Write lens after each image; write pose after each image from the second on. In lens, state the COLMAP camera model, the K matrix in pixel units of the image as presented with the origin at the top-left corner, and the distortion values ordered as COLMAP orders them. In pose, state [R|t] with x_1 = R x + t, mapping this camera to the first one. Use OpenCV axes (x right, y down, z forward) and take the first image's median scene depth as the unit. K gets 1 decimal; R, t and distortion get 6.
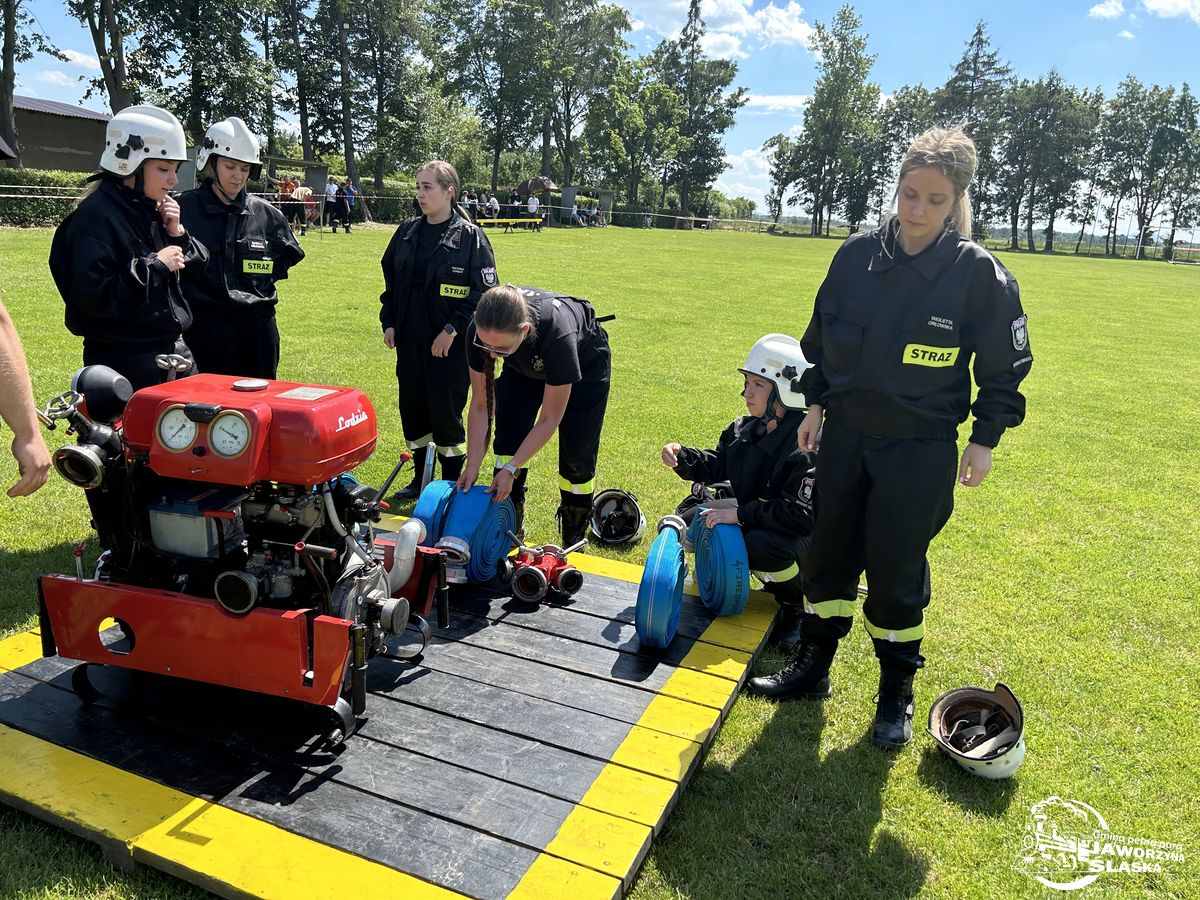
lens RADIAL K [[918.8, 0, 603.2], [0, 918.8, 445.5], [0, 0, 1]] dist [0.056521, -0.043888]
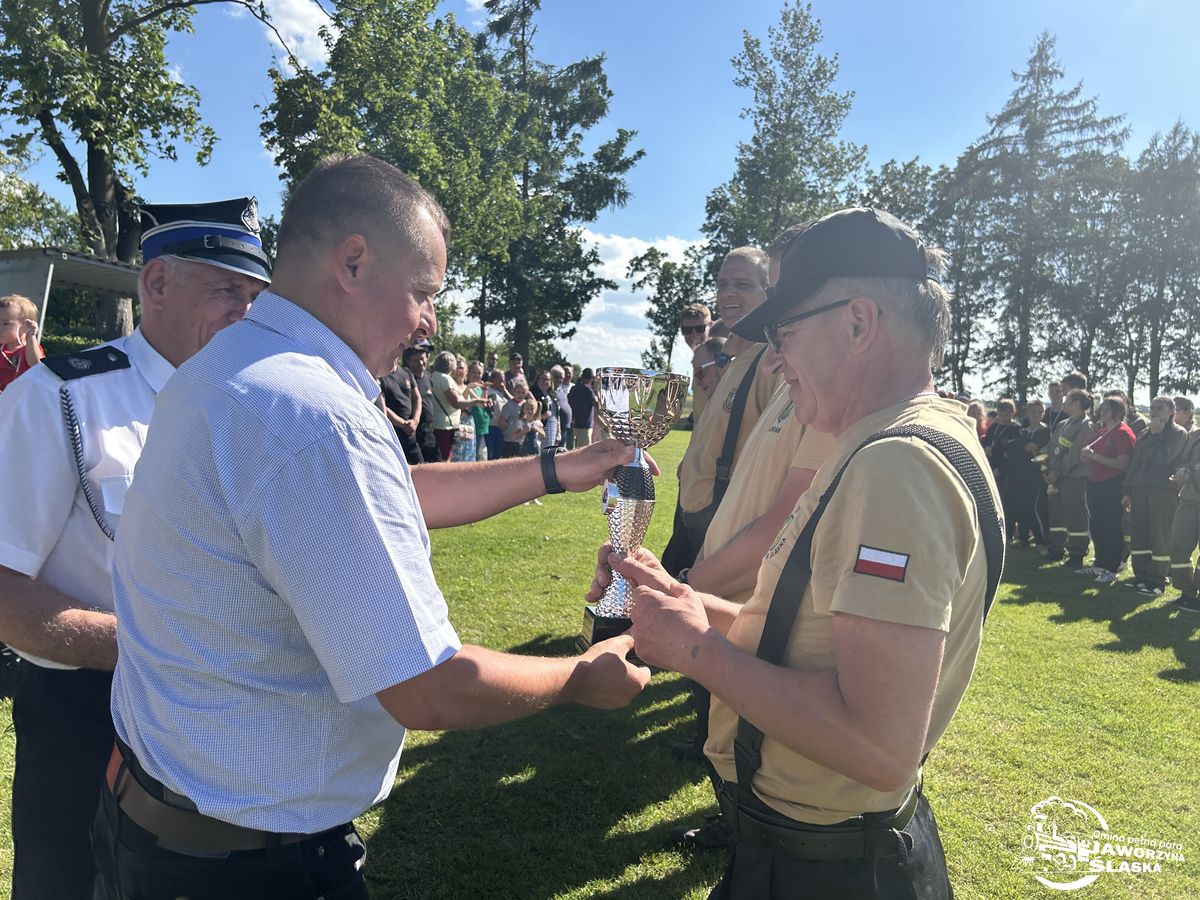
lens RADIAL K [[918.8, 0, 602.0], [0, 918.8, 439.0], [0, 0, 1]] dist [0.056521, -0.043888]
pose [[0.968483, -0.029486, 0.247328, 0.014726], [0.076441, 0.980237, -0.182462, -0.139291], [-0.237059, 0.195618, 0.951597, 0.564549]]
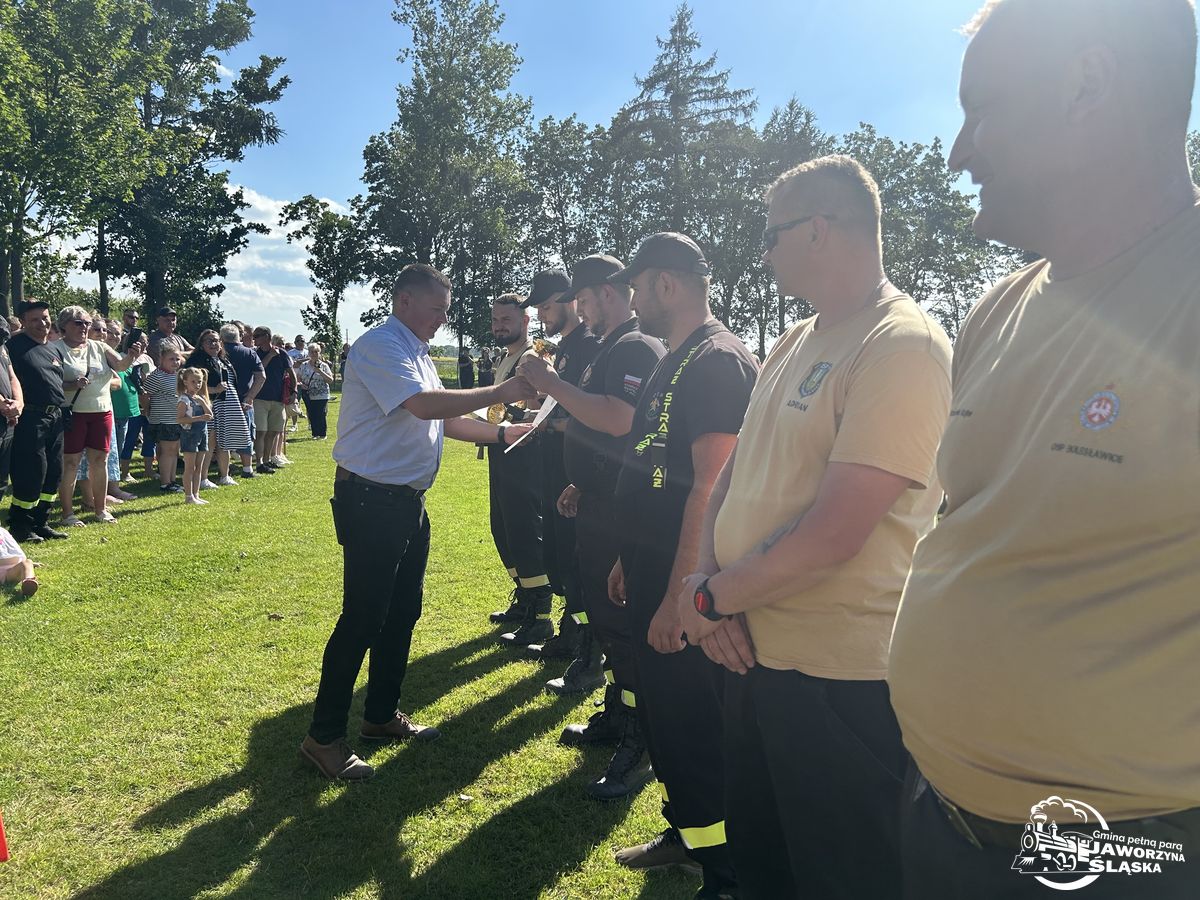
lens RADIAL K [[918.8, 0, 607.3], [0, 918.8, 439.2], [0, 0, 1]] dist [0.056521, -0.043888]
pose [[0.817176, -0.094341, 0.568615, 0.014984], [0.175608, 0.980364, -0.089716, -0.142667], [-0.548986, 0.173166, 0.817697, 0.576040]]
